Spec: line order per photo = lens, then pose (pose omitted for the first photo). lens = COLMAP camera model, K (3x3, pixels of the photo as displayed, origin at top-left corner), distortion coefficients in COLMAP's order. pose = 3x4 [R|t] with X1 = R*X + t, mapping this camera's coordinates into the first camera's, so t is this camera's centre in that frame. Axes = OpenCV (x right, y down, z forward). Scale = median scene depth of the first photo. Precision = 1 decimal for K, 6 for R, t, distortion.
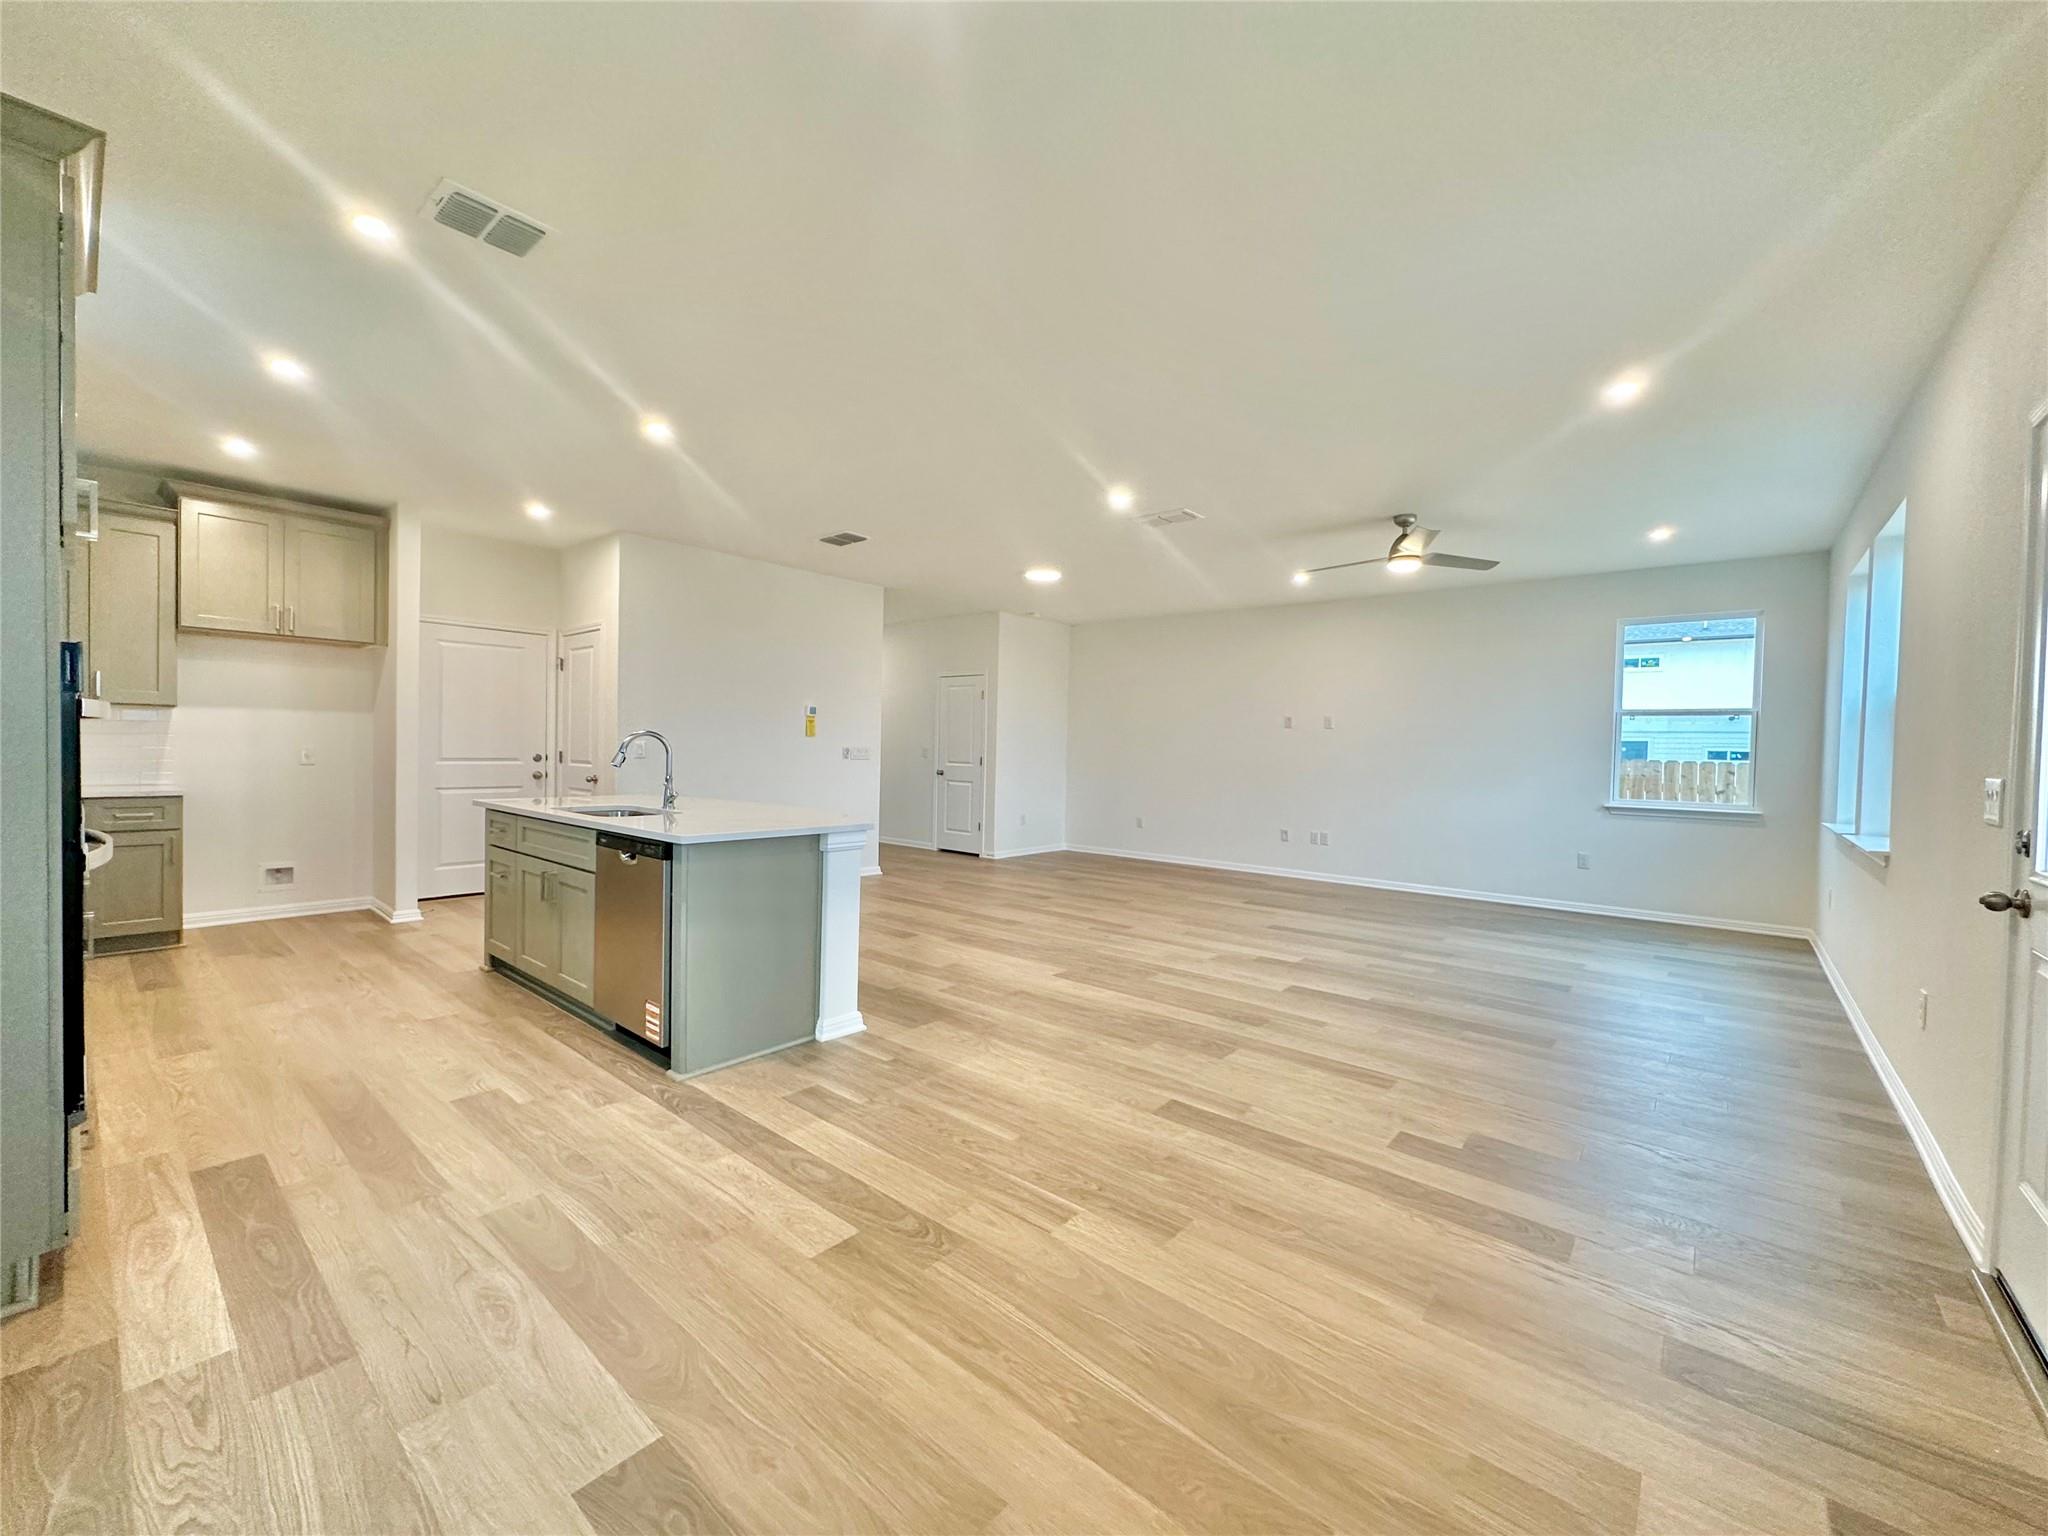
lens RADIAL K [[813.8, 0, 1022.0], [0, 813.8, 778.8], [0, 0, 1]] dist [-0.000586, 0.000055]
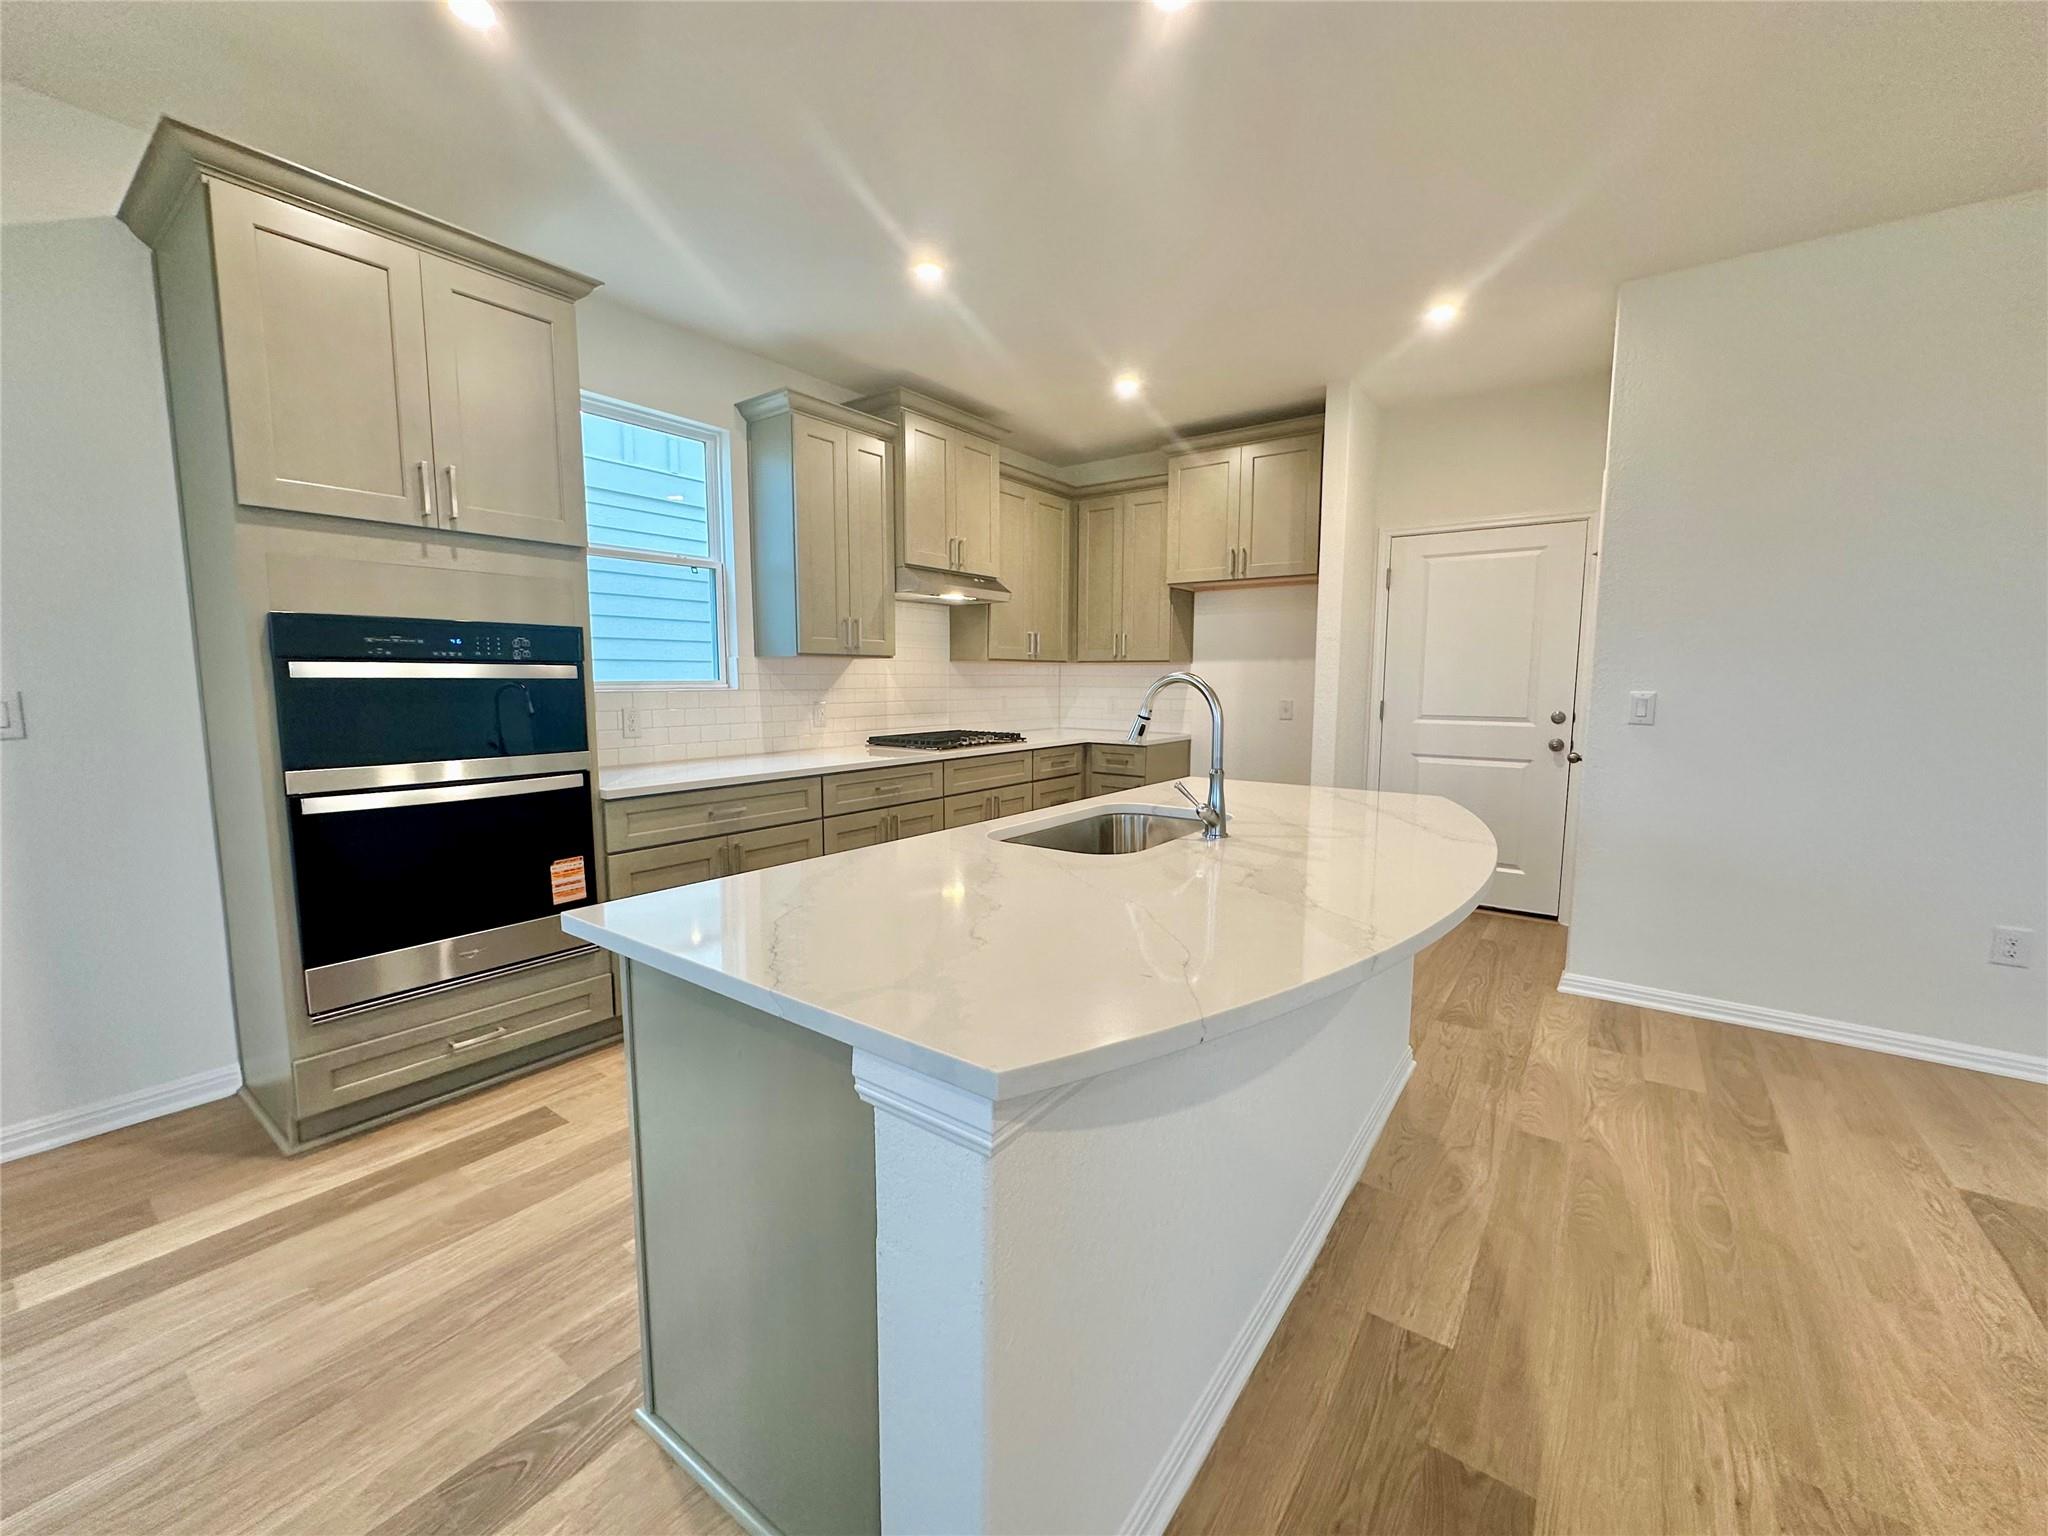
lens RADIAL K [[819.5, 0, 1023.7], [0, 819.5, 769.9], [0, 0, 1]] dist [-0.000585, 0.000151]
pose [[0.072895, 0.091165, -0.993164, 0.018397], [-0.040975, 0.995246, 0.088348, -0.031731], [0.996498, 0.034255, 0.076284, 0.689520]]
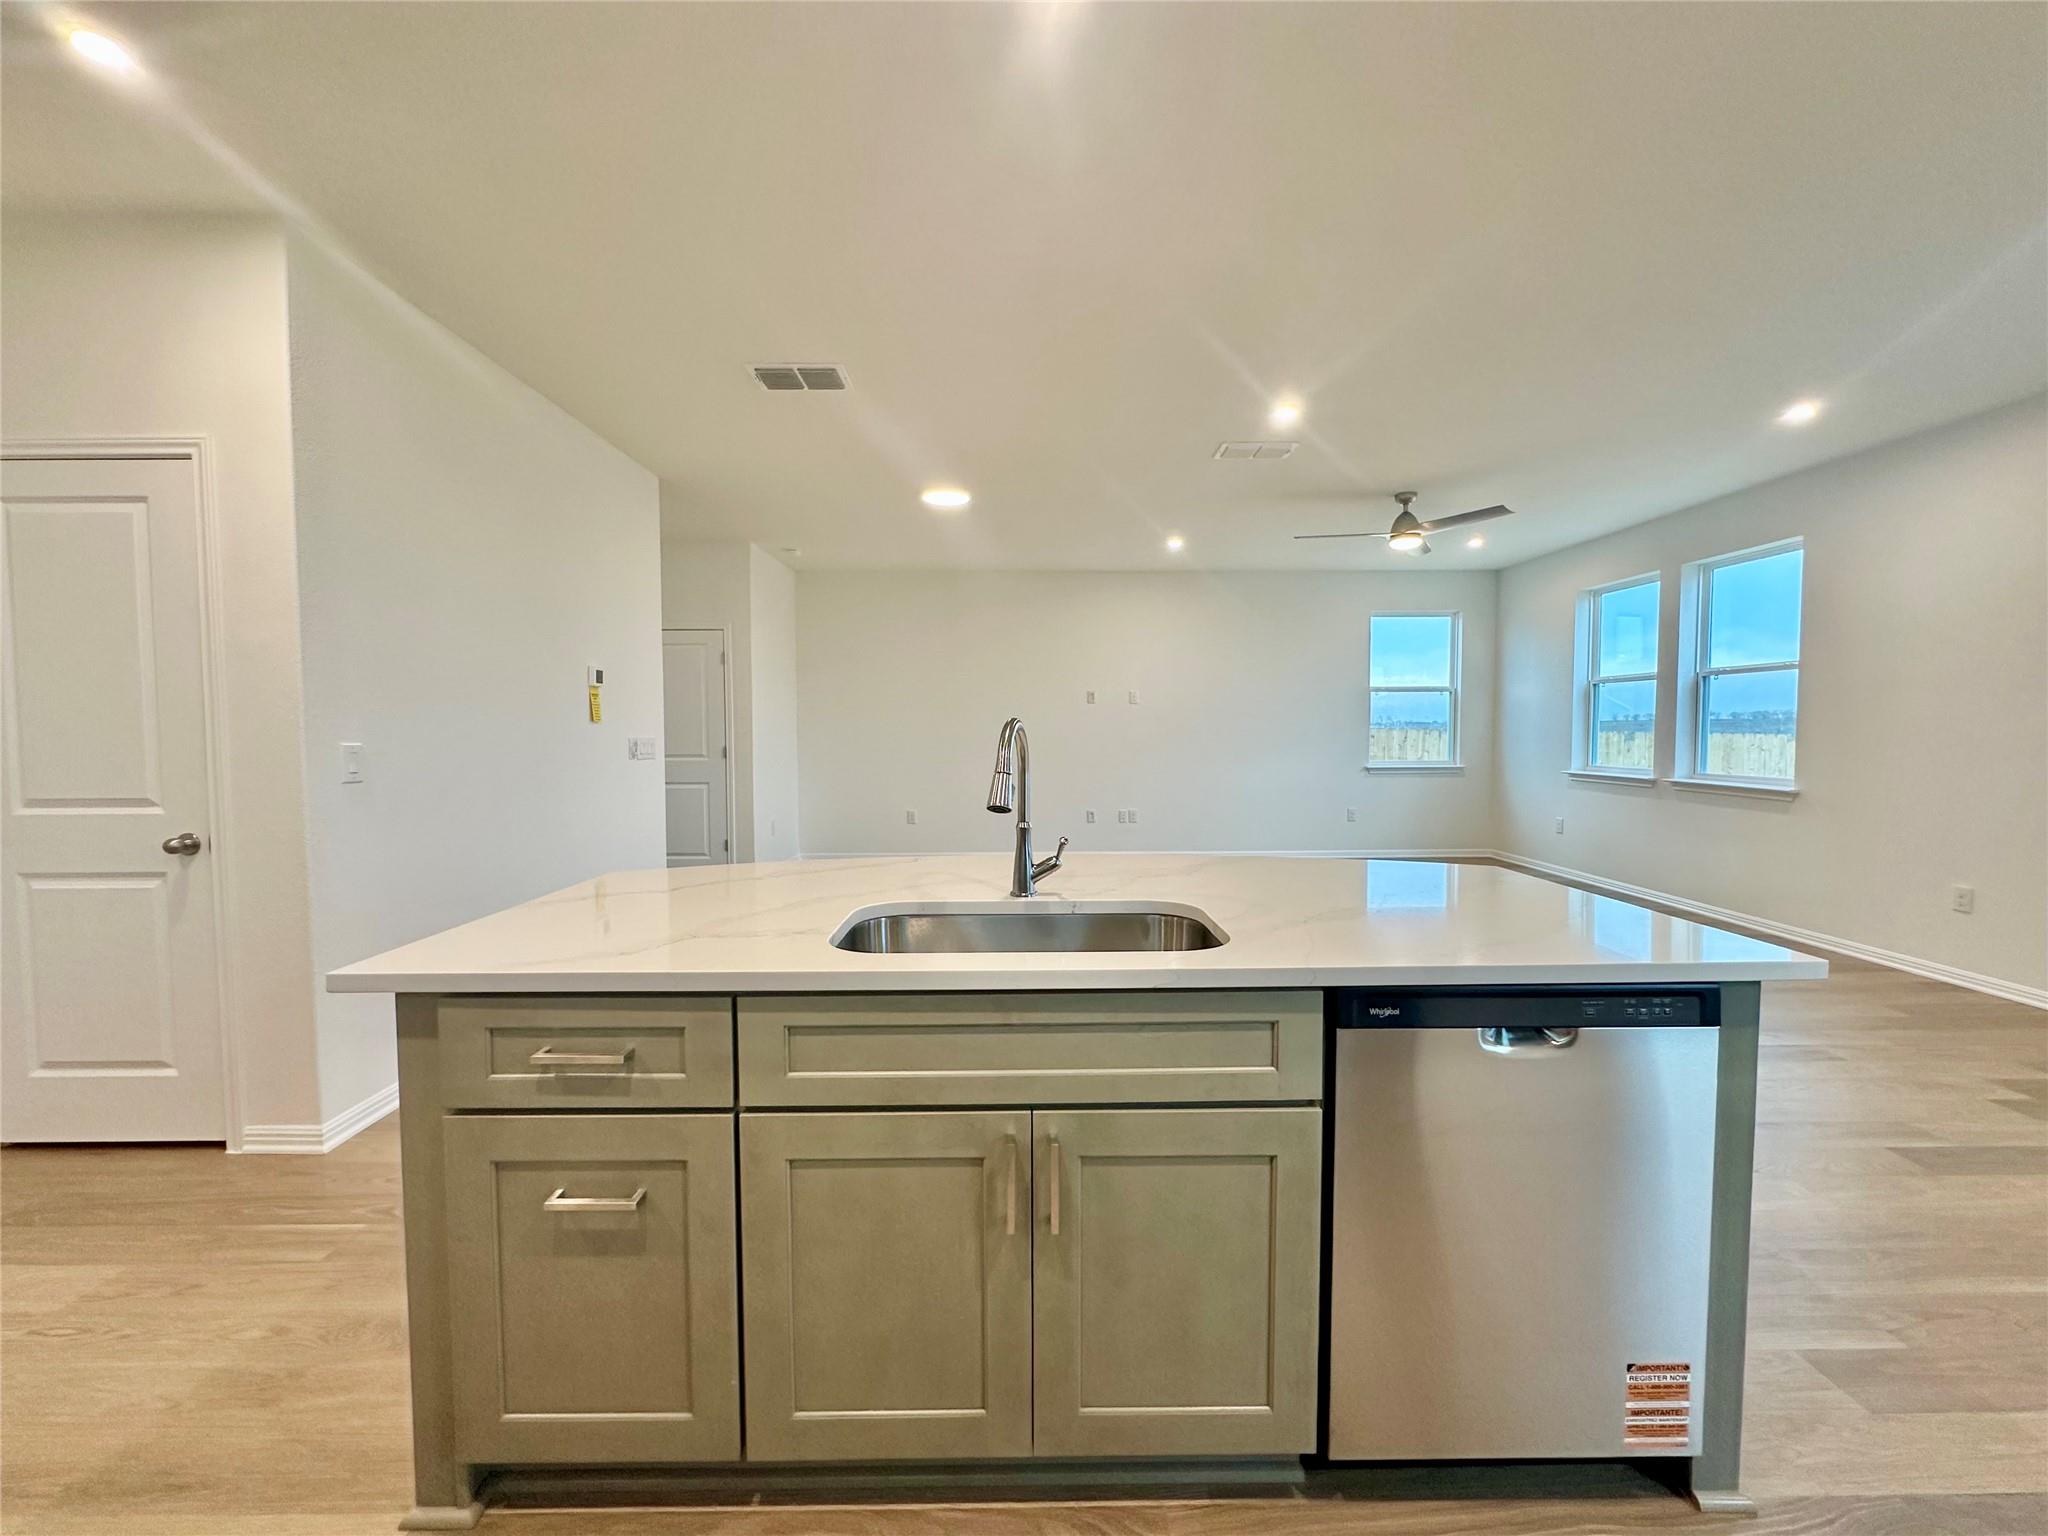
lens RADIAL K [[823.7, 0, 1024.0], [0, 823.7, 768.0], [0, 0, 1]] dist [-0.003354, -0.000147]
pose [[0.752800, -0.056932, 0.655783, -0.582031], [0.045295, 0.998372, 0.034678, -0.038624], [-0.656689, 0.003598, 0.754153, 0.540884]]
